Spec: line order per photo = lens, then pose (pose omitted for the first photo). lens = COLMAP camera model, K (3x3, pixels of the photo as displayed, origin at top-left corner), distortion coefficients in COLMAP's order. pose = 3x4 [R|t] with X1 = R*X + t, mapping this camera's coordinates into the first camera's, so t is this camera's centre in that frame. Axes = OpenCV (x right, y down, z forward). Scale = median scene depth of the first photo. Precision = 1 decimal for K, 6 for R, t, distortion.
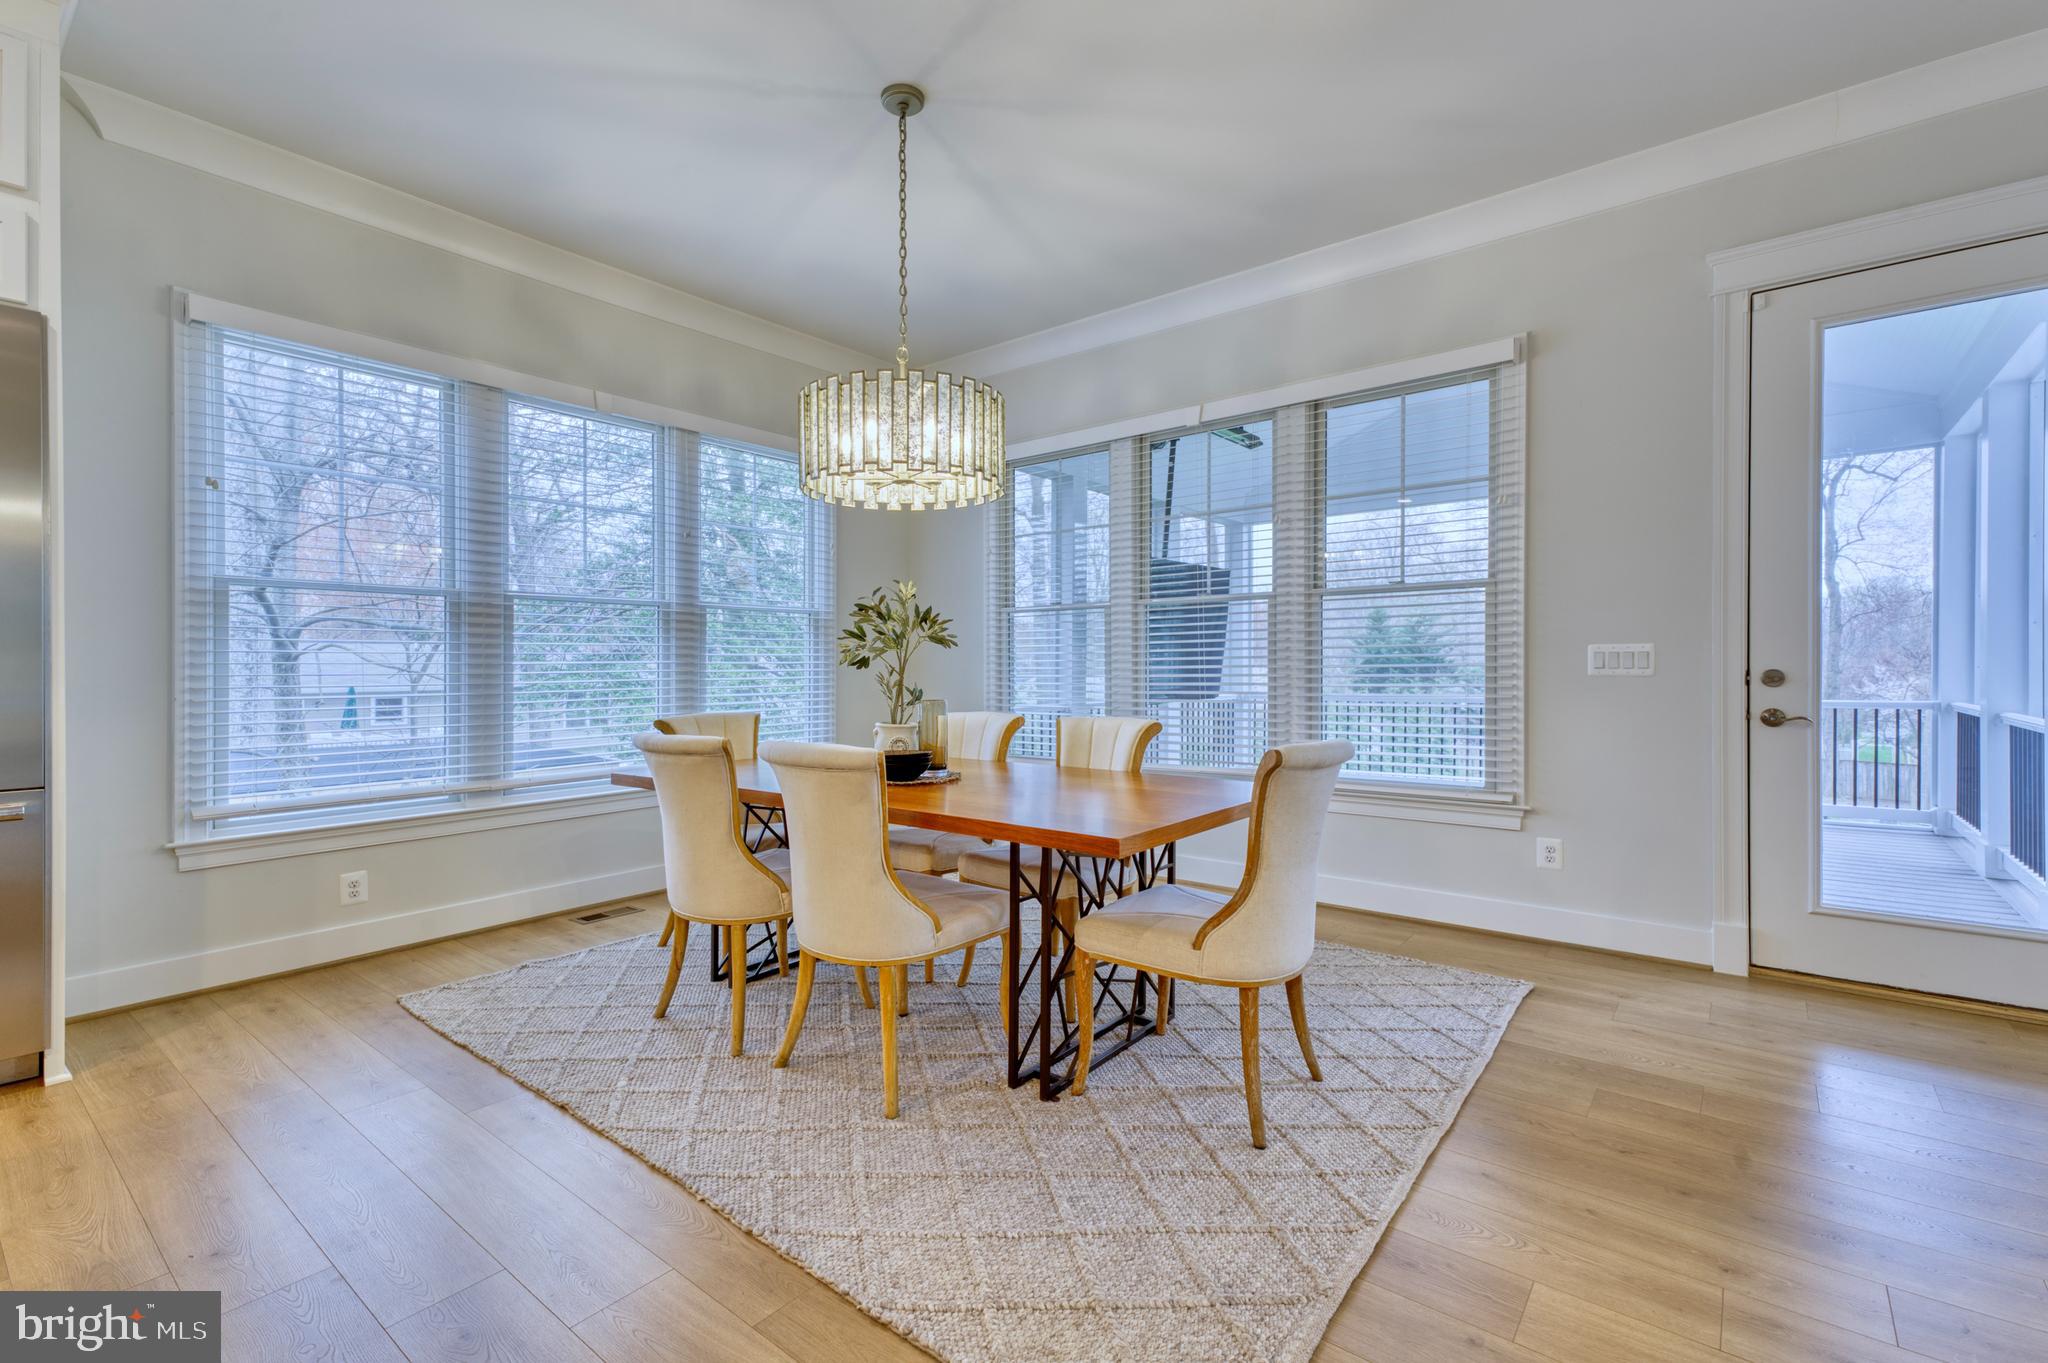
lens RADIAL K [[823.7, 0, 1020.7], [0, 823.7, 676.0], [0, 0, 1]] dist [0.026837, 0.000039]
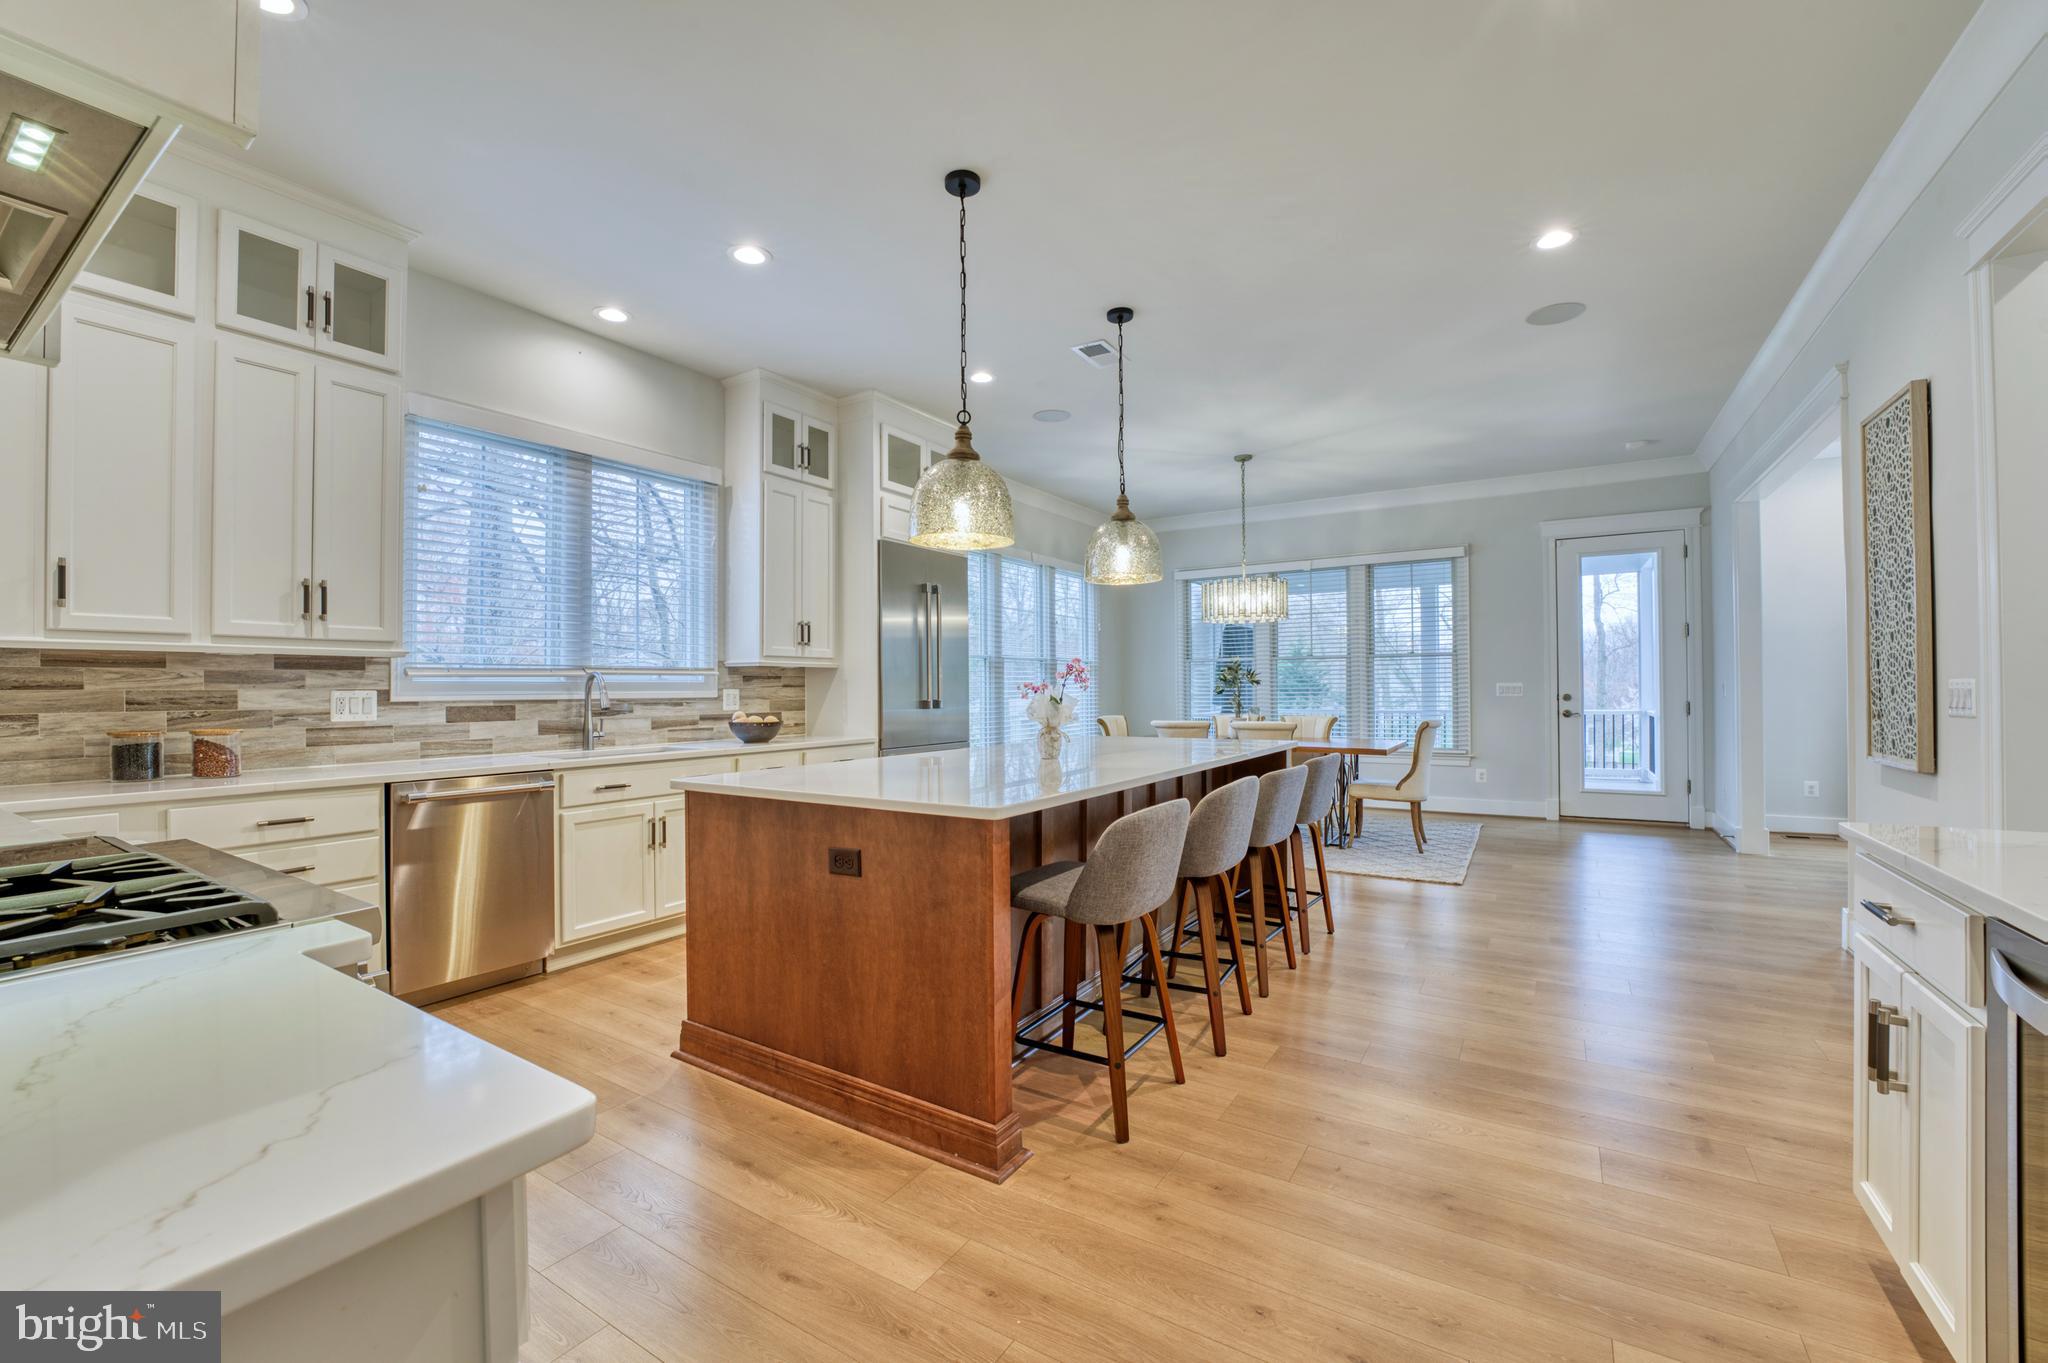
lens RADIAL K [[810.2, 0, 1024.0], [0, 810.2, 681.5], [0, 0, 1]] dist [0.010460, 0.000029]
pose [[0.989076, 0.001316, 0.147401, -0.850923], [0.001587, 0.999807, -0.019579, -0.000351], [-0.147398, 0.019599, 0.988883, -0.928613]]
